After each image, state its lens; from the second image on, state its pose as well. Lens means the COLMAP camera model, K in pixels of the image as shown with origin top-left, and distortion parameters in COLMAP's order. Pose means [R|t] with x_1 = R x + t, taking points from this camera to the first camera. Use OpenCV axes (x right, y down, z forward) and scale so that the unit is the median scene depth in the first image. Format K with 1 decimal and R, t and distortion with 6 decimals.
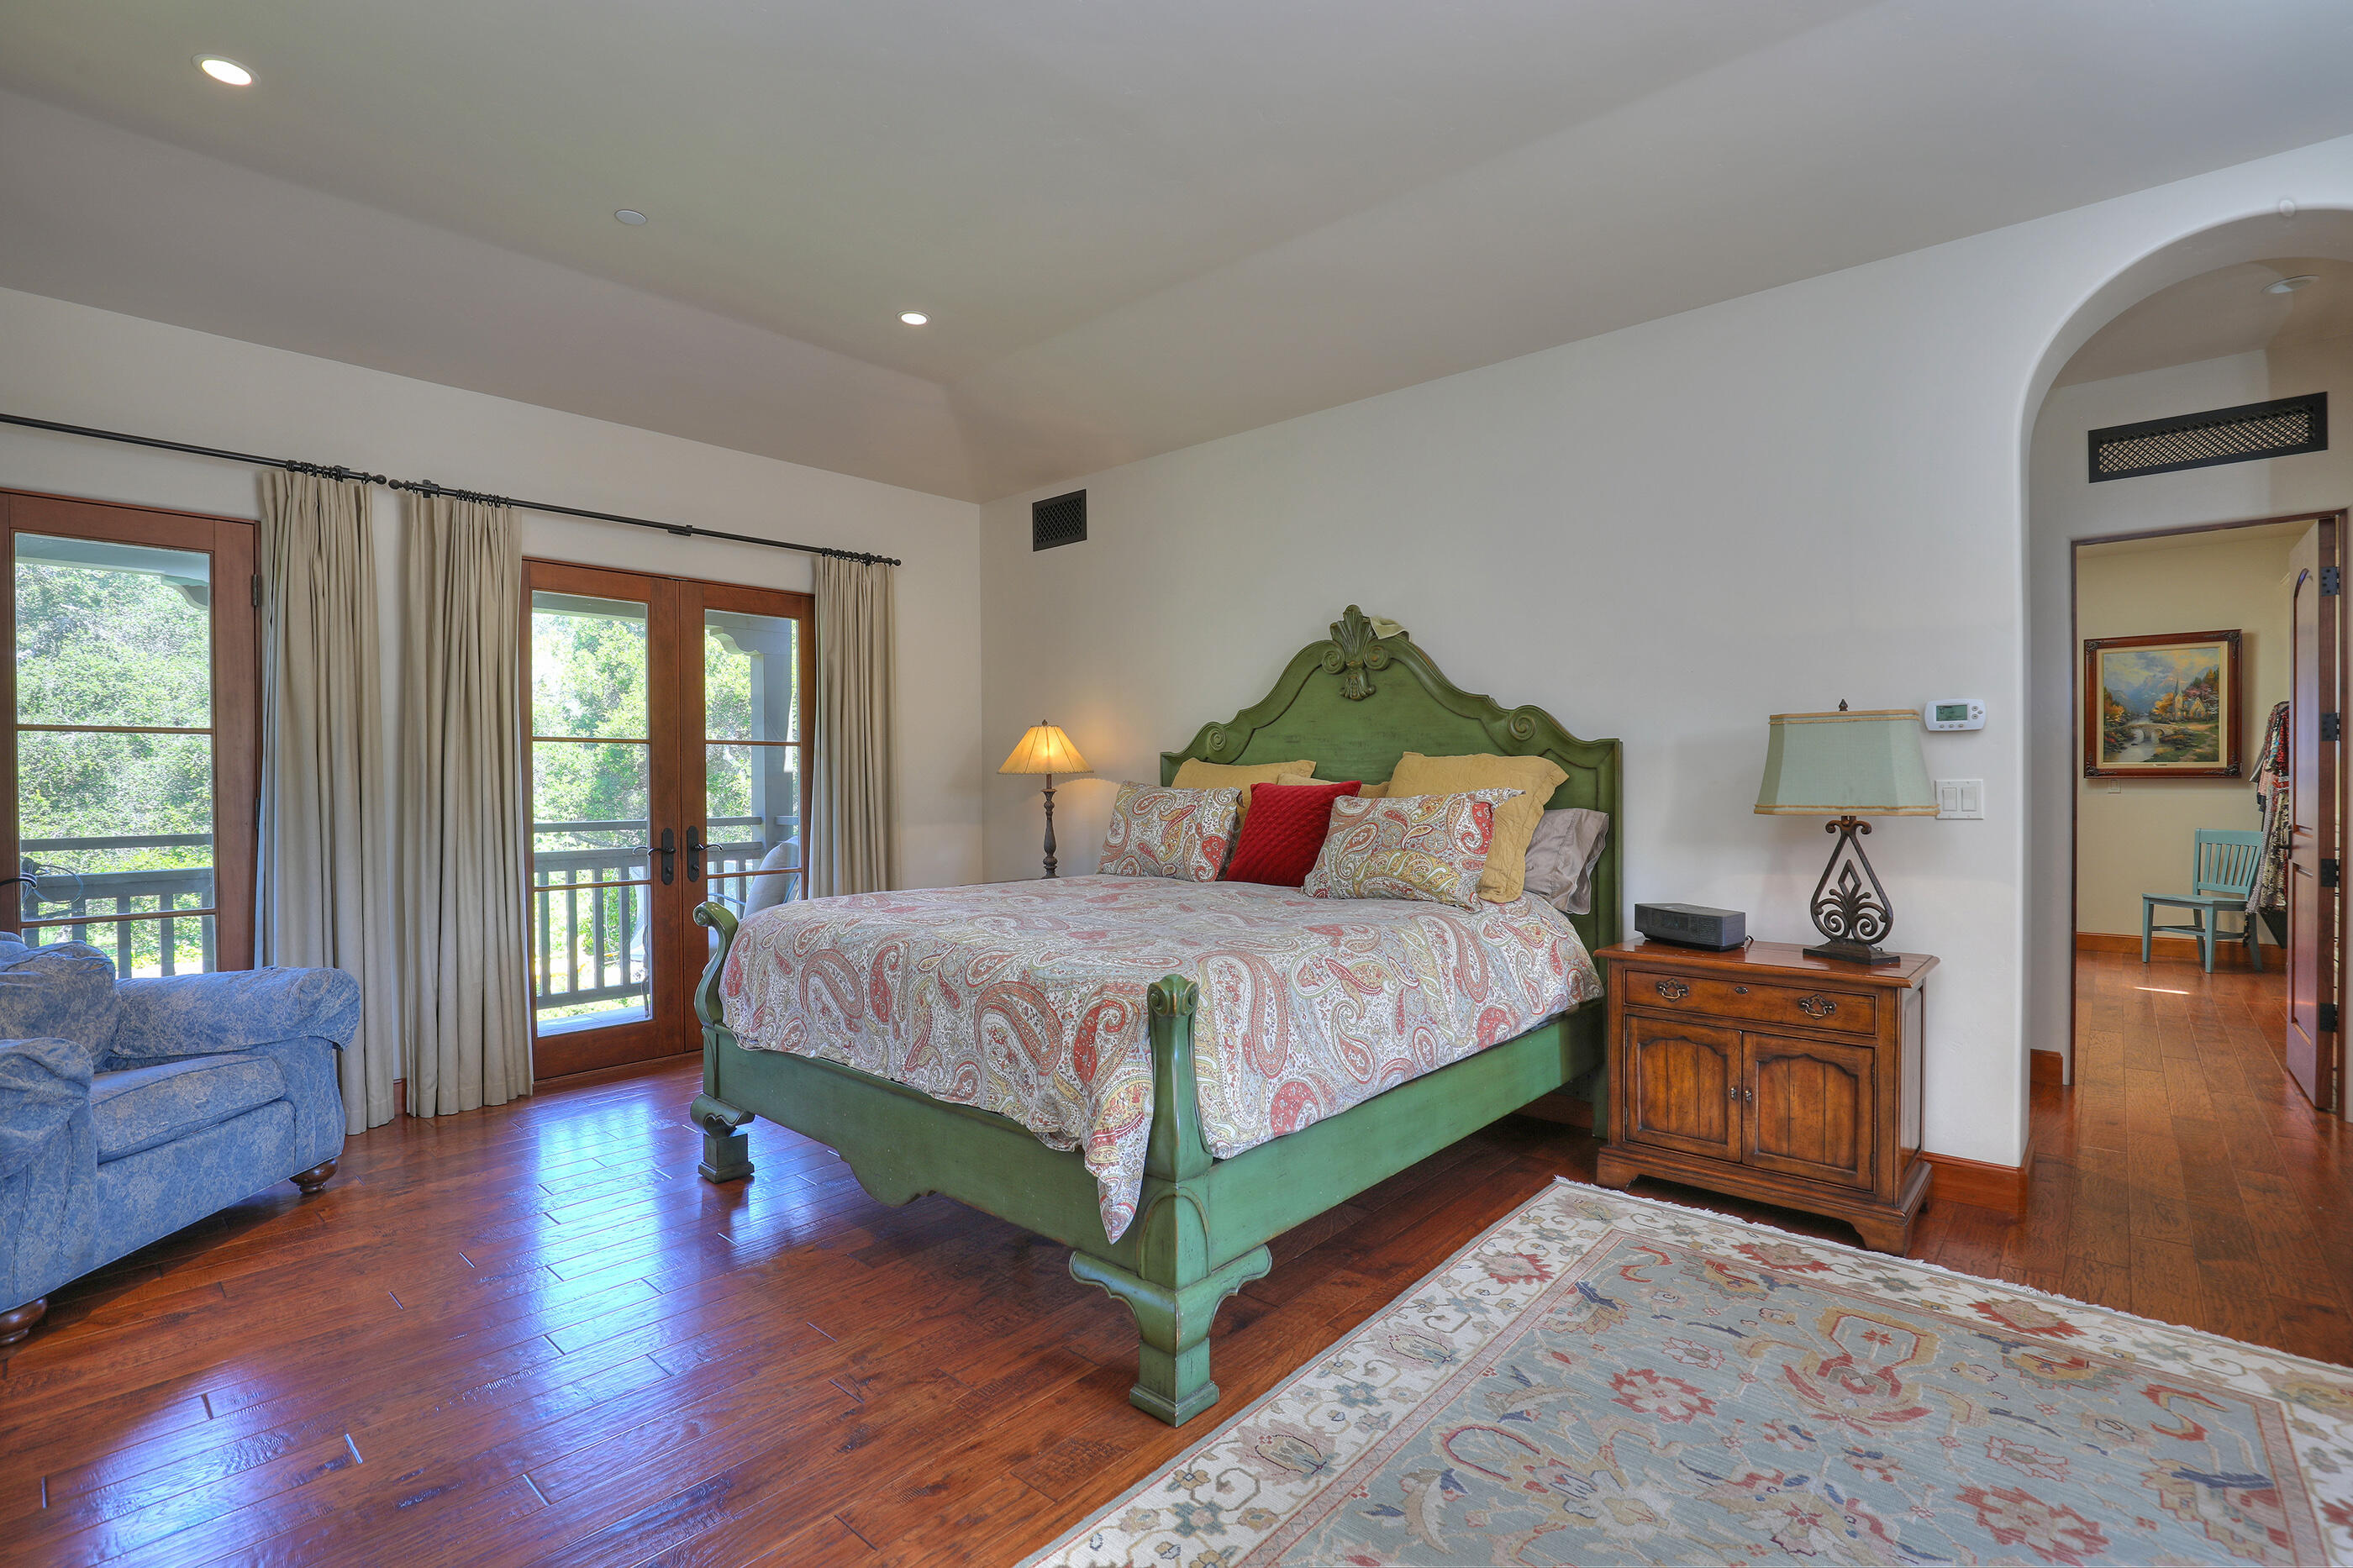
lens RADIAL K [[1079.3, 0, 1178.3], [0, 1079.3, 793.7], [0, 0, 1]] dist [-0.058753, 0.016009]
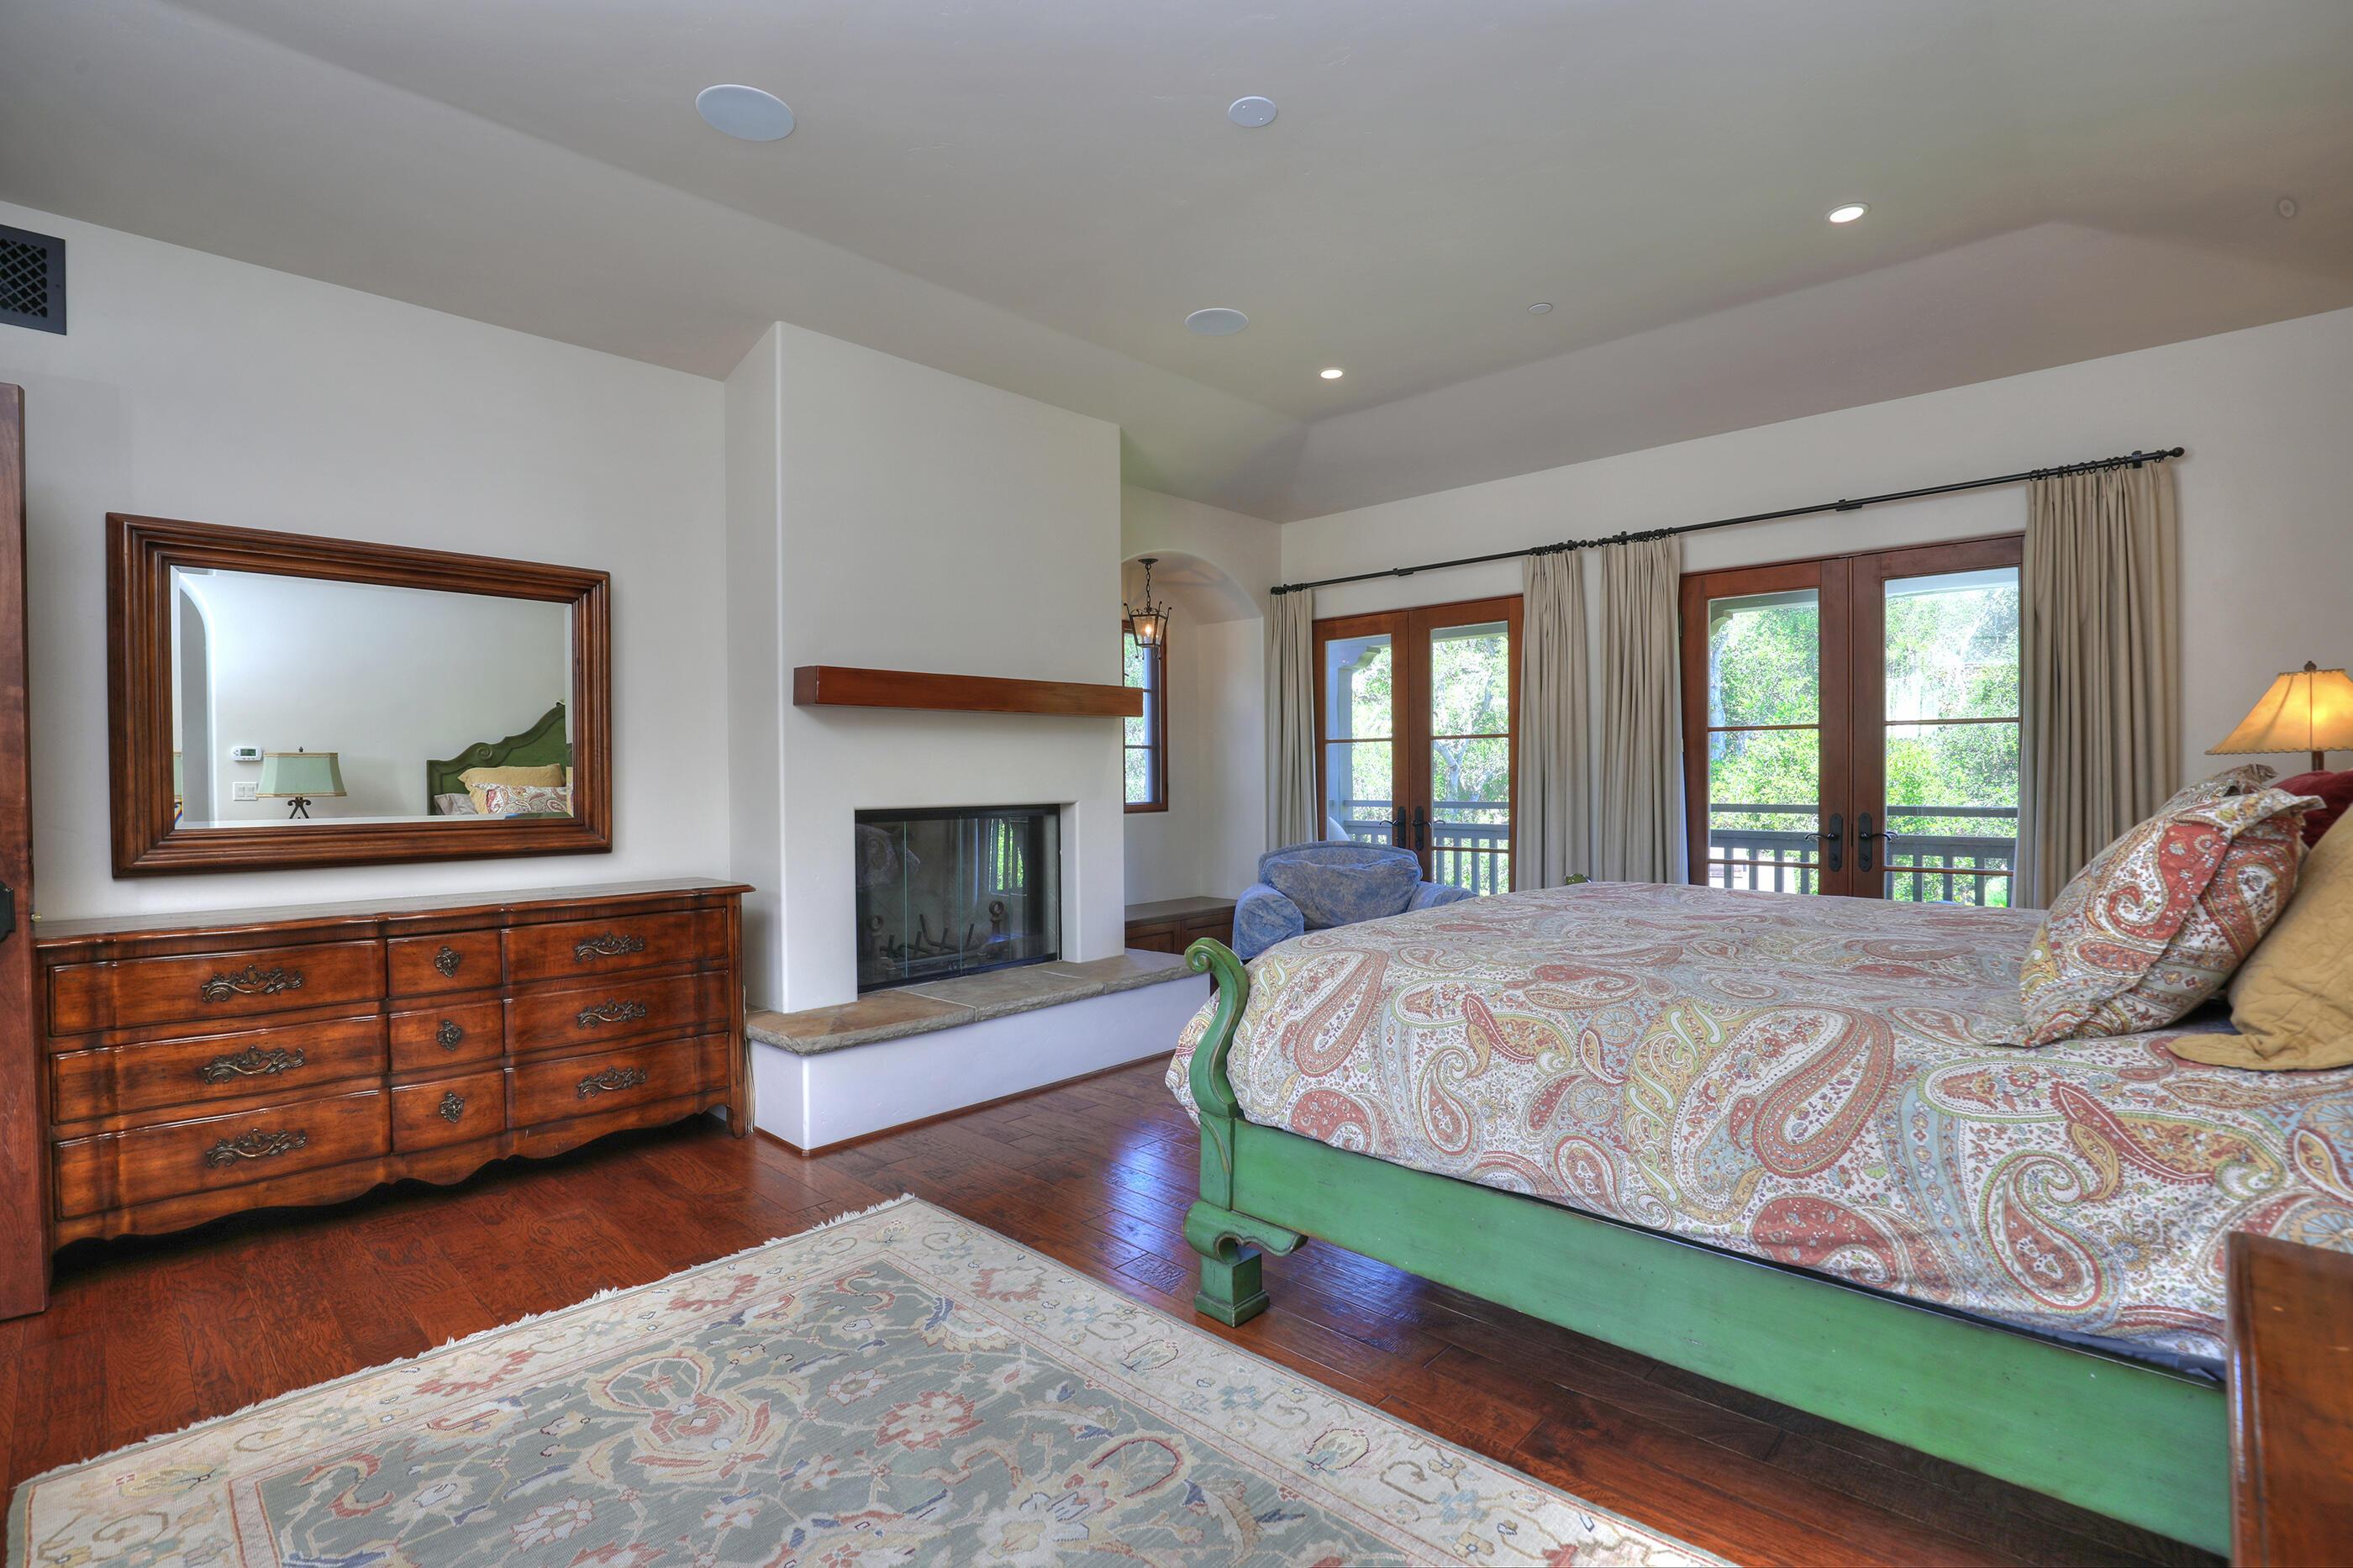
lens RADIAL K [[1072.2, 0, 1187.4], [0, 1072.2, 791.4], [0, 0, 1]] dist [-0.035928, 0.000006]
pose [[-0.030550, 0.021778, -0.999296, 0.668815], [0.000000, 0.999763, 0.021788, -0.013137], [0.999533, 0.000665, -0.030543, 0.569678]]
